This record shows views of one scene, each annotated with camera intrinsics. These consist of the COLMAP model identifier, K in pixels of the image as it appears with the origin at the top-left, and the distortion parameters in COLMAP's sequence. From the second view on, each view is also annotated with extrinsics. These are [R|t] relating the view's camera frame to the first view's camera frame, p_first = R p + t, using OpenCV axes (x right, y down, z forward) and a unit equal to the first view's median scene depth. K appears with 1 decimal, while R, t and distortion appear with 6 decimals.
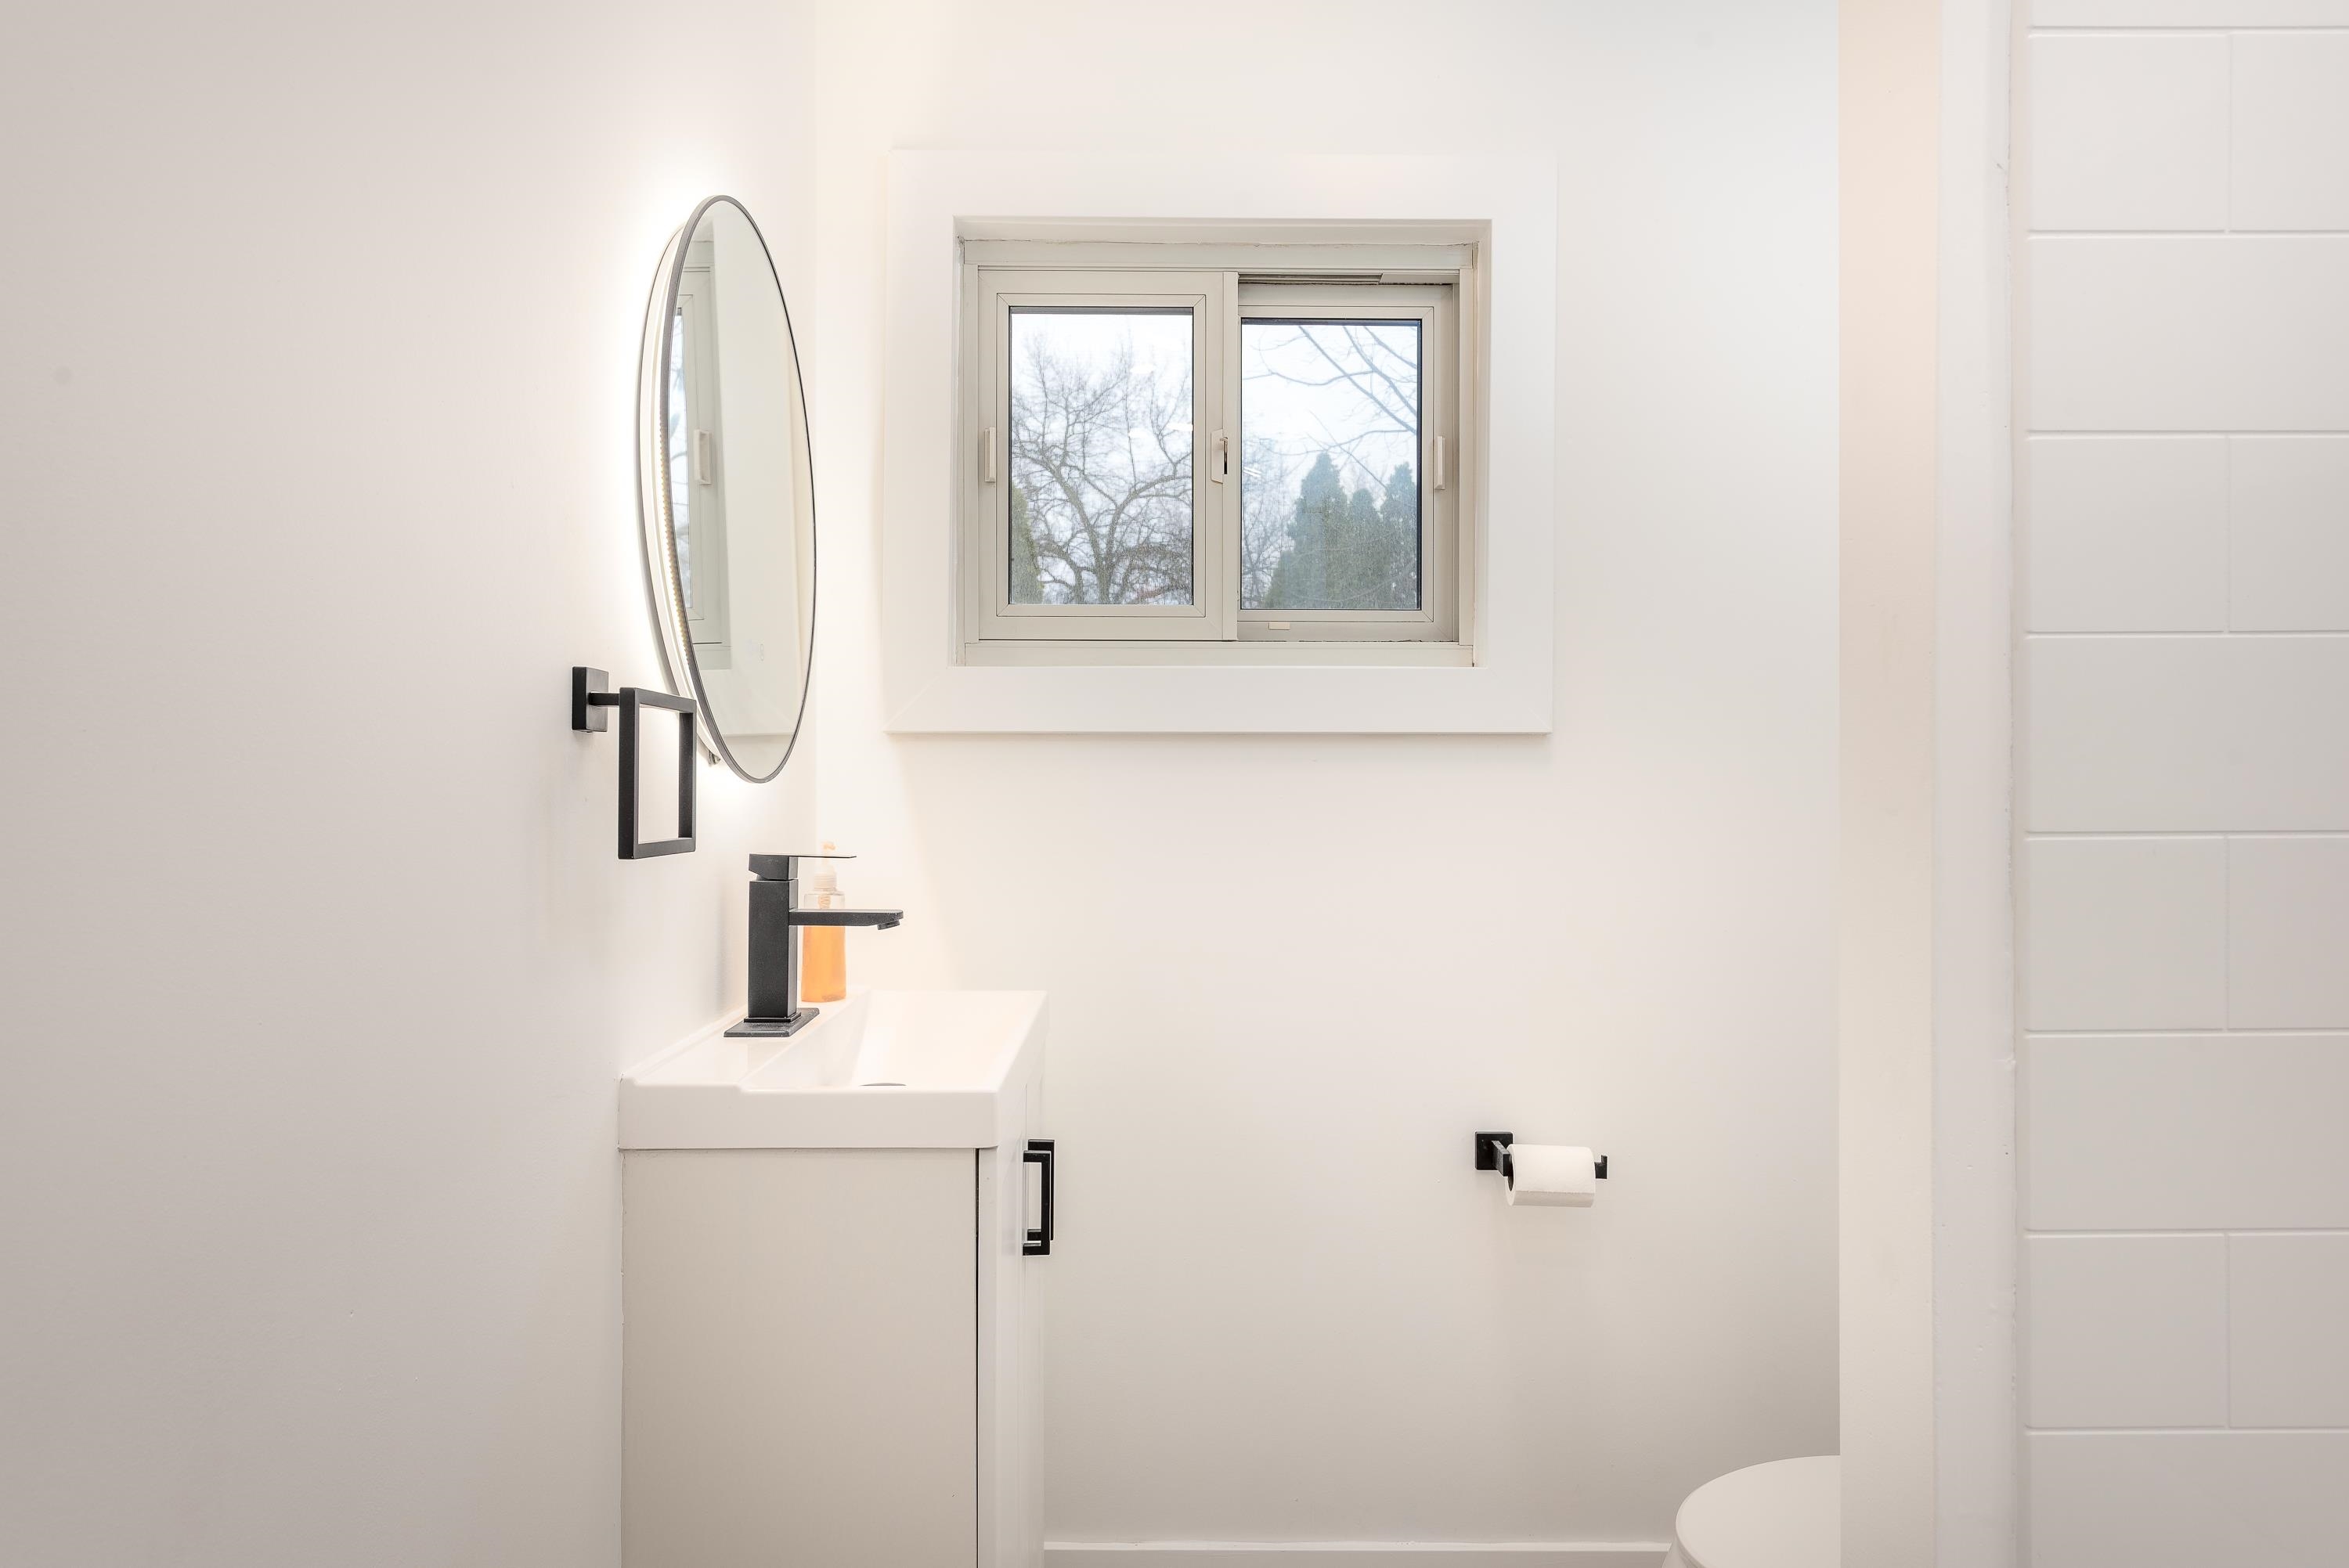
lens RADIAL K [[1593.2, 0, 1180.0], [0, 1593.2, 777.6], [0, 0, 1]] dist [0.070340, -0.000121]
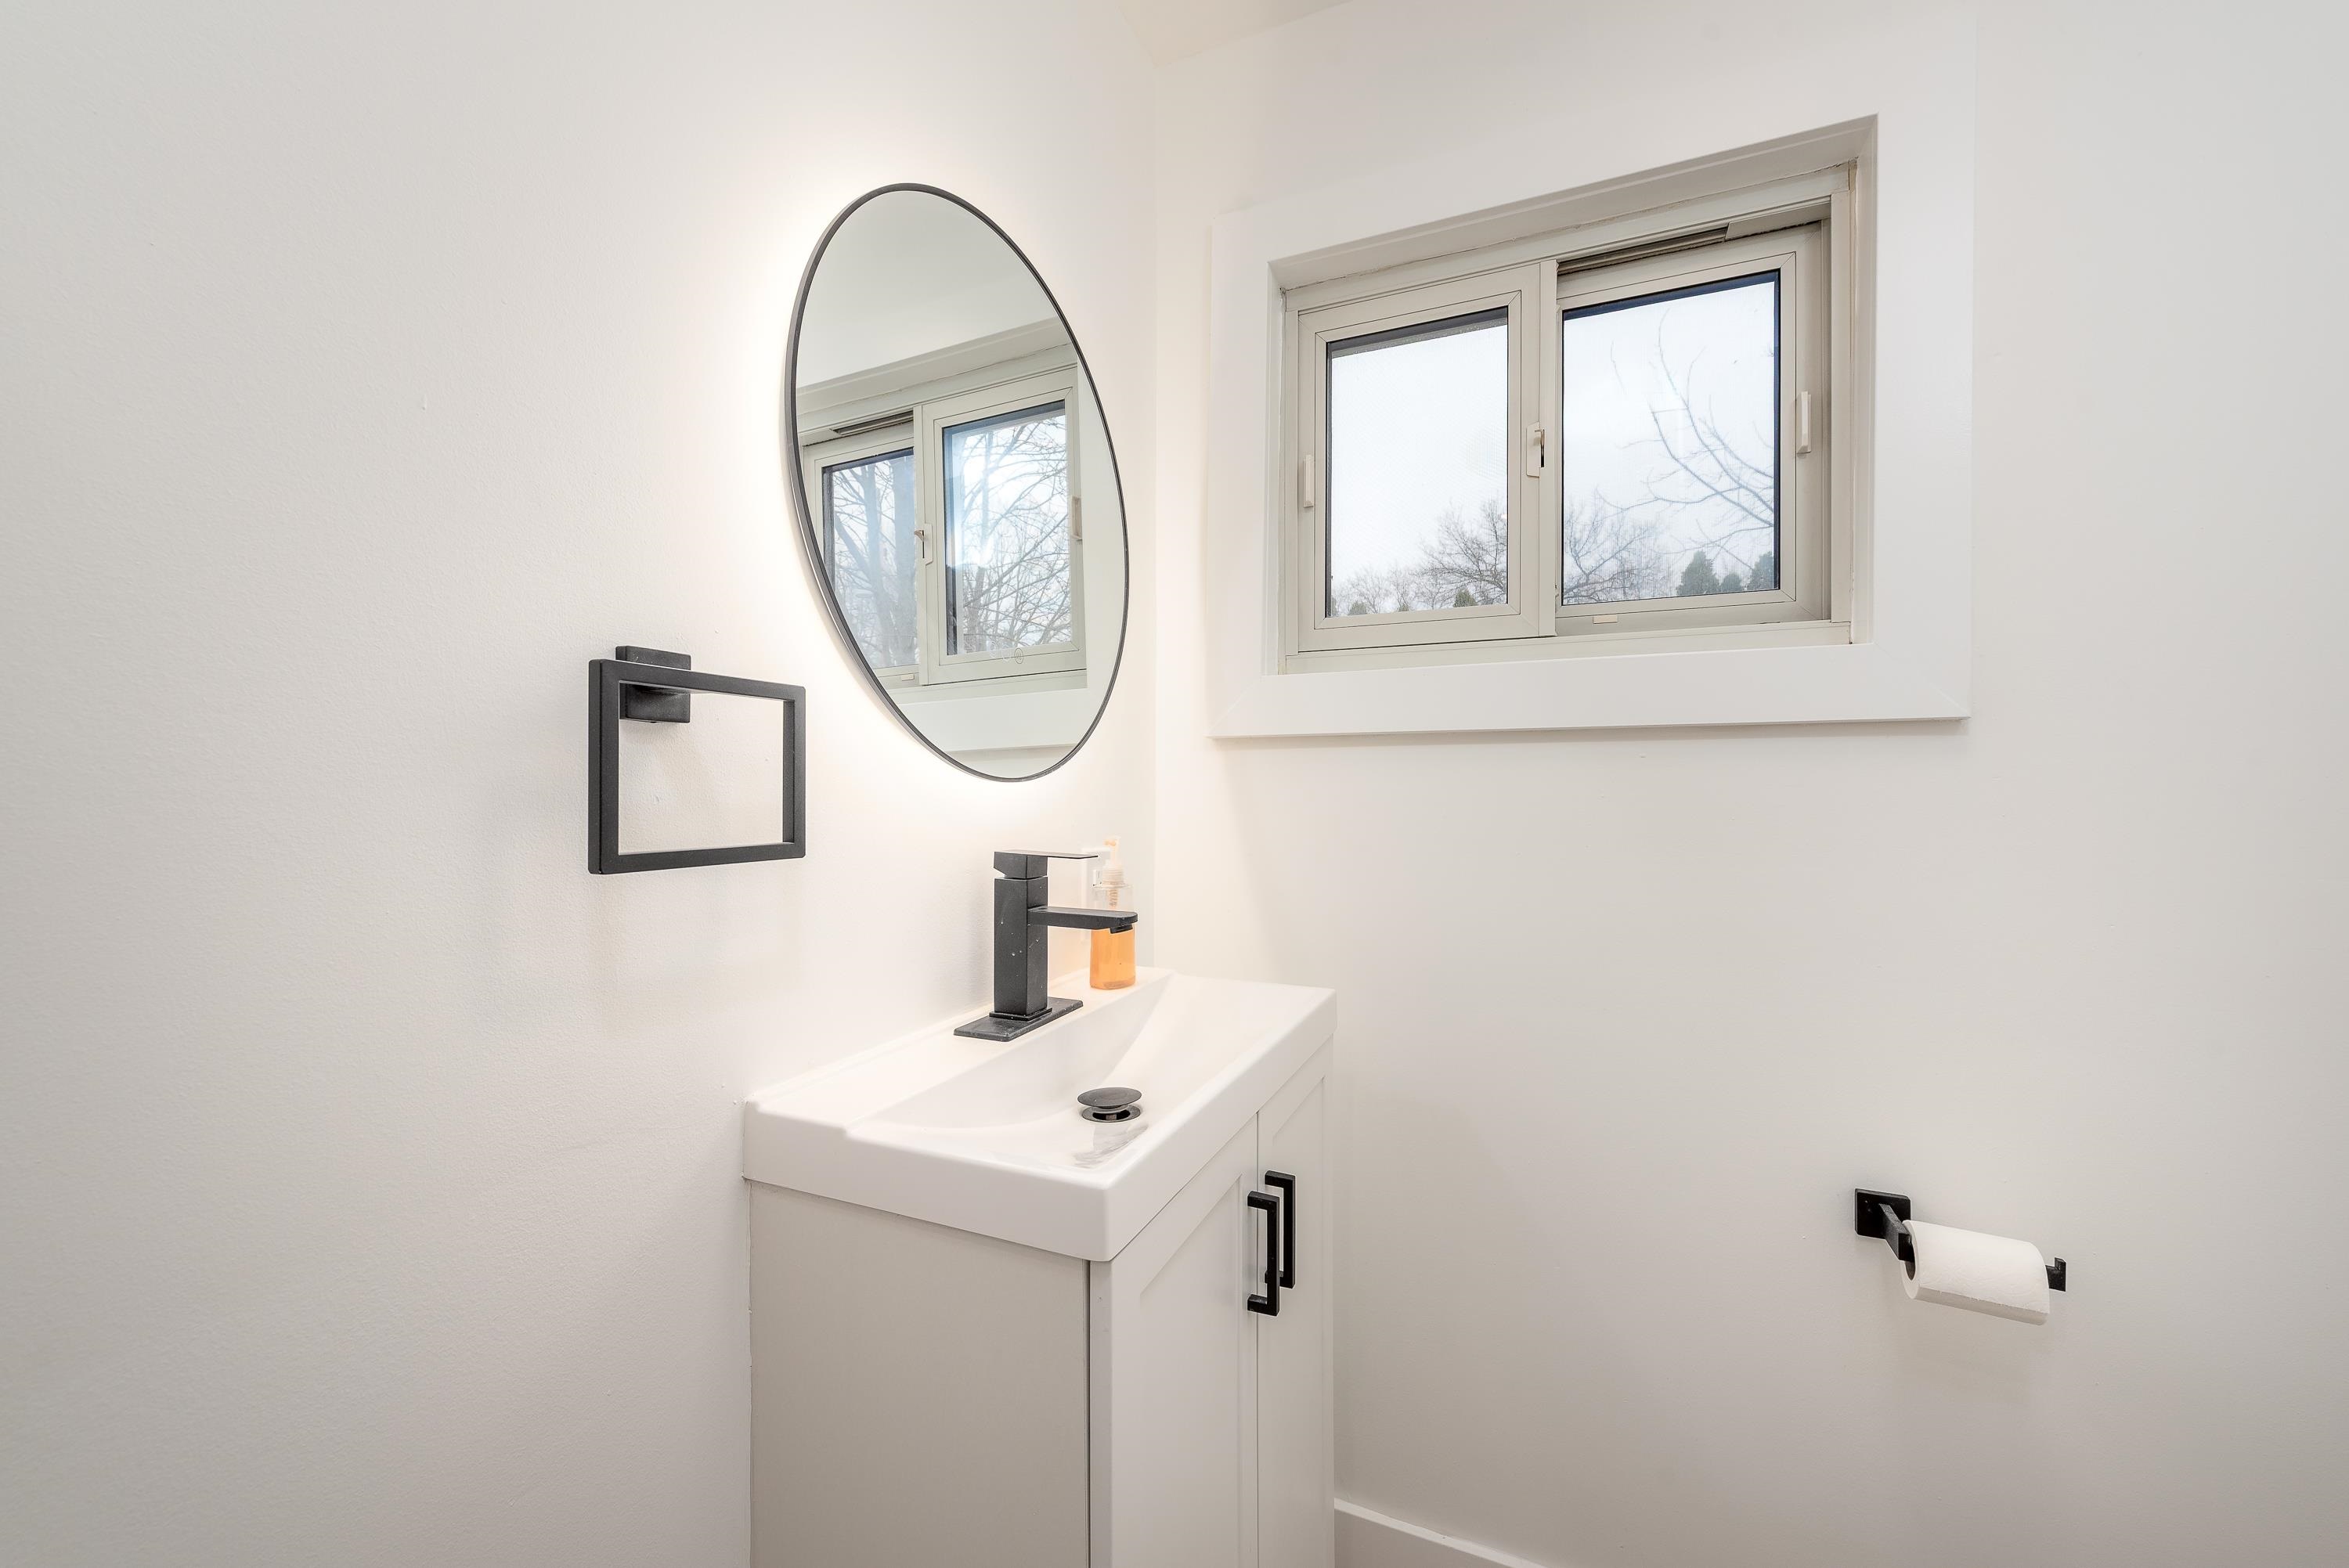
lens RADIAL K [[914.1, 0, 1175.6], [0, 914.1, 789.3], [0, 0, 1]] dist [0.014119, -0.004188]
pose [[0.907507, -0.002291, -0.420032, 0.060945], [0.004851, 0.999976, 0.005028, 0.003961], [0.420010, -0.006601, 0.907496, 0.396010]]
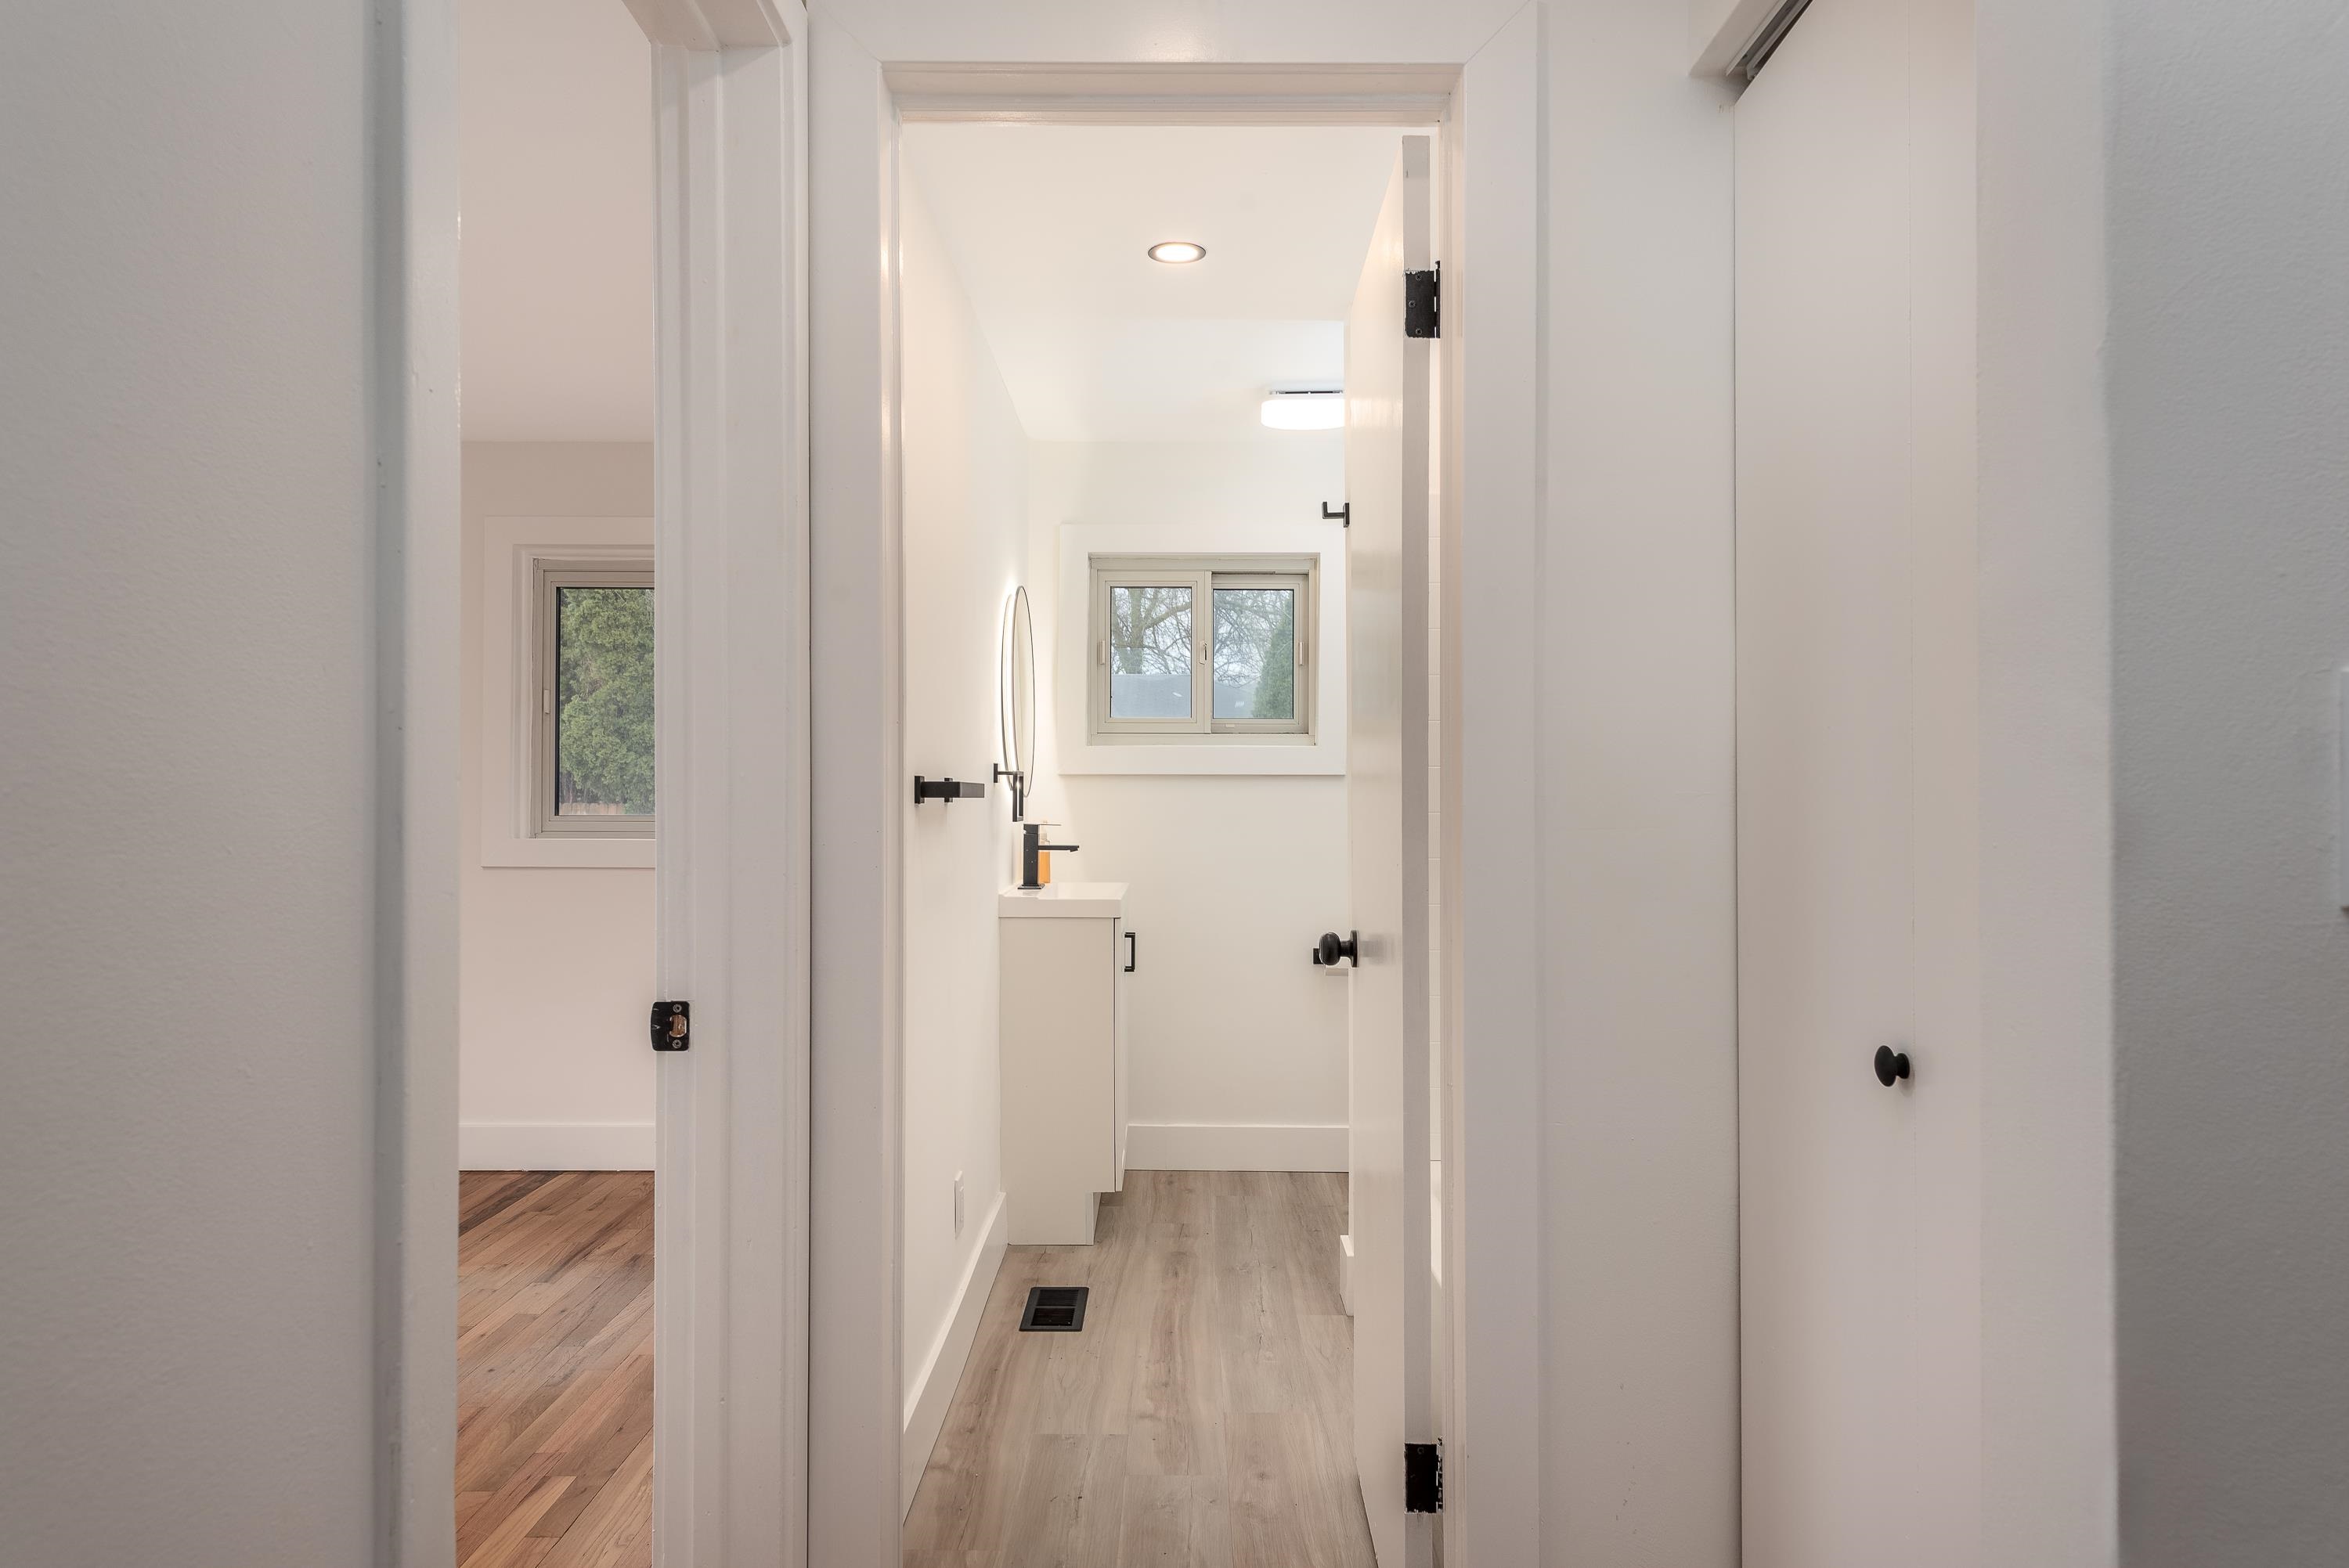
lens RADIAL K [[1593.2, 0, 1164.0], [0, 1593.2, 790.9], [0, 0, 1]] dist [0.070340, -0.000121]
pose [[0.999587, 0.000099, -0.028728, 0.034771], [0.000093, 0.999978, 0.006678, -0.019067], [0.028728, -0.006678, 0.999565, -1.281779]]
